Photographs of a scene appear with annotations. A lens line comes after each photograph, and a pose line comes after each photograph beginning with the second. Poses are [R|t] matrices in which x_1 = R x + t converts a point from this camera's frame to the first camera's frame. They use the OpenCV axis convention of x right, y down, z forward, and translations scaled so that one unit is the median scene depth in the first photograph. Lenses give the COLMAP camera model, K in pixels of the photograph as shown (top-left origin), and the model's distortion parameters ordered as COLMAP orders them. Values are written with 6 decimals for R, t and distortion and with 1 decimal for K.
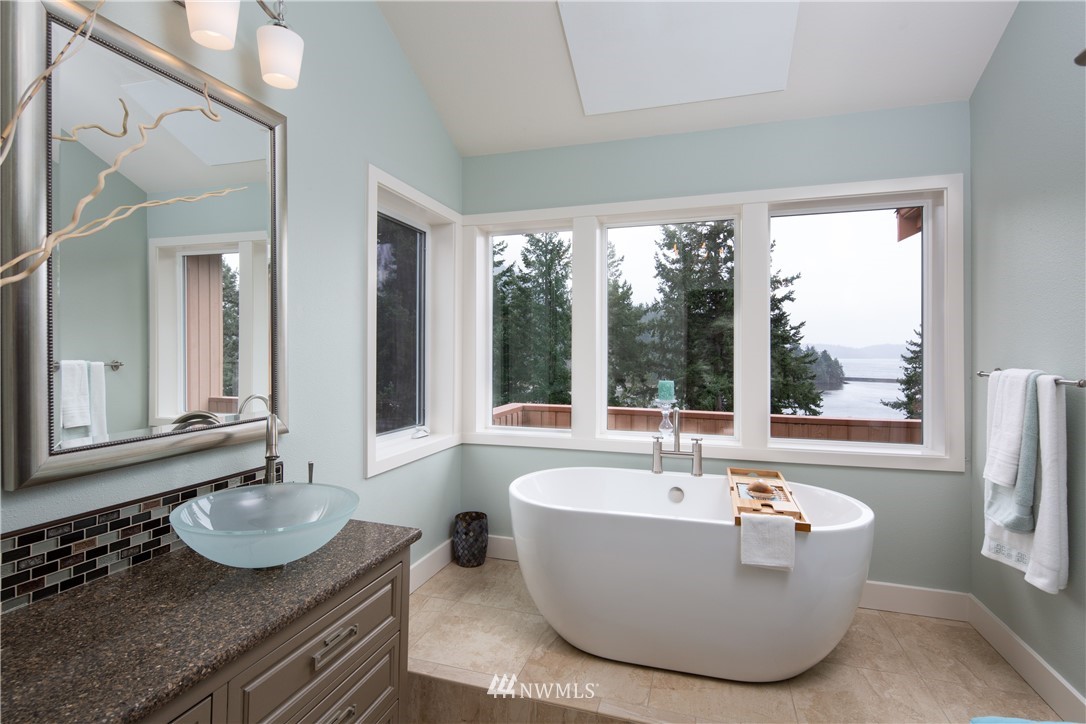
lens RADIAL K [[549.6, 0, 544.3], [0, 549.6, 350.4], [0, 0, 1]] dist [0.002204, 0.000094]
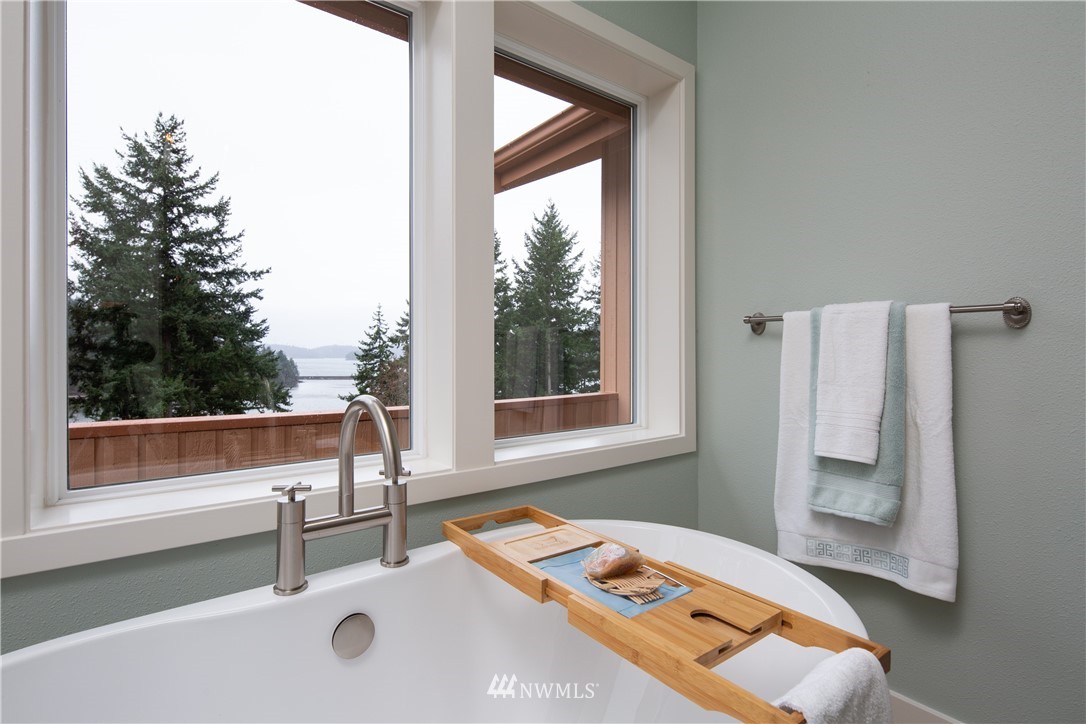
lens RADIAL K [[523.4, 0, 545.4], [0, 523.4, 340.7], [0, 0, 1]] dist [0.013150, 0.000494]
pose [[0.582836, 0.014035, 0.812468, 0.020145], [0.004431, 0.999781, -0.020450, 0.062945], [-0.812578, 0.015519, 0.582646, 0.596566]]
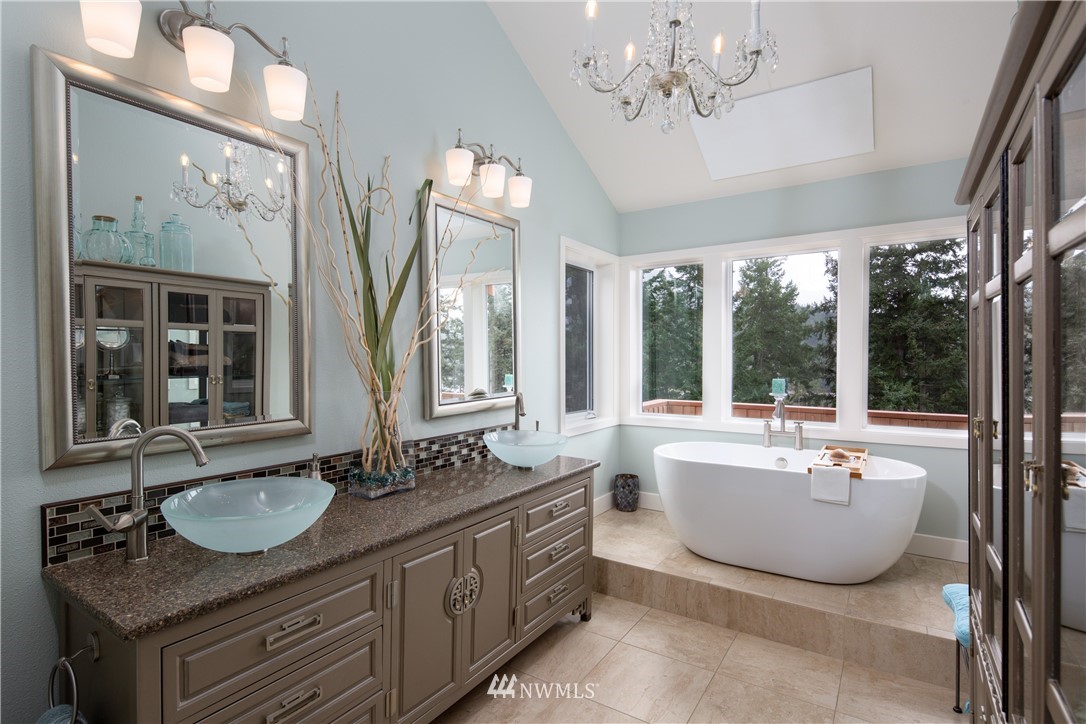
lens RADIAL K [[563.9, 0, 518.1], [0, 563.9, 367.5], [0, 0, 1]] dist [0.002039, -0.000595]
pose [[0.951794, 0.002505, -0.306727, 0.042463], [0.004013, 0.999779, 0.020615, -0.003813], [0.306711, -0.020852, 0.951574, -0.444087]]
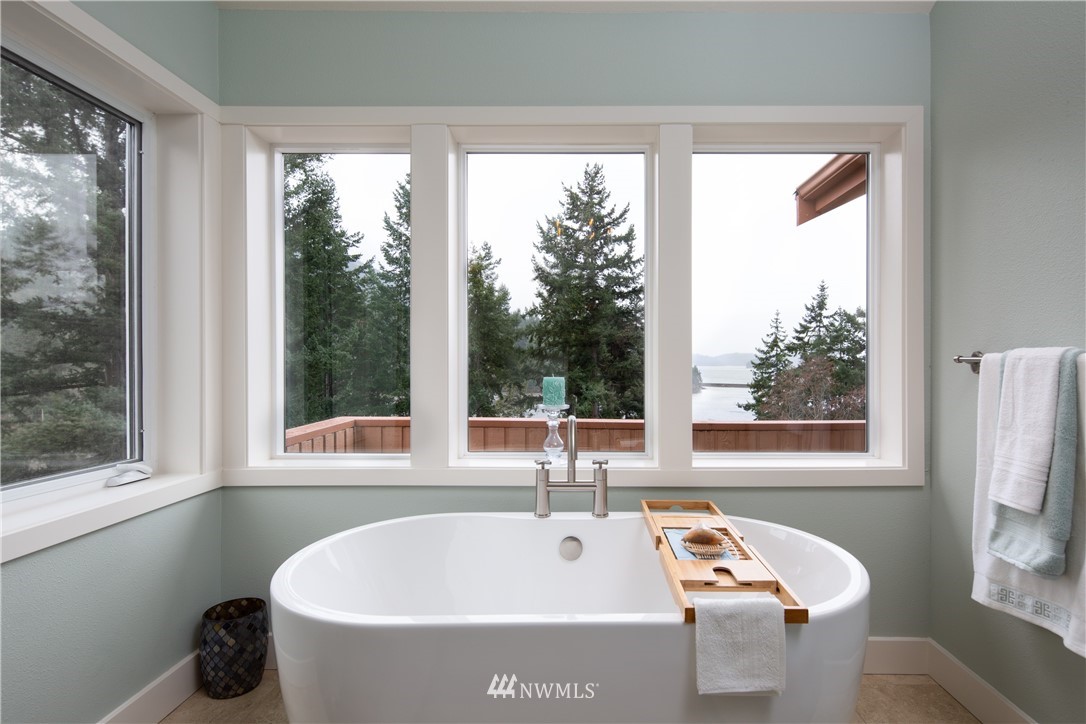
lens RADIAL K [[555.4, 0, 592.5], [0, 555.4, 362.0], [0, 0, 1]] dist [0.014760, -0.000266]
pose [[0.953213, -0.003115, 0.302282, 0.054916], [0.001916, 0.999989, 0.004264, 0.031656], [-0.302292, -0.003486, 0.953209, 0.307875]]
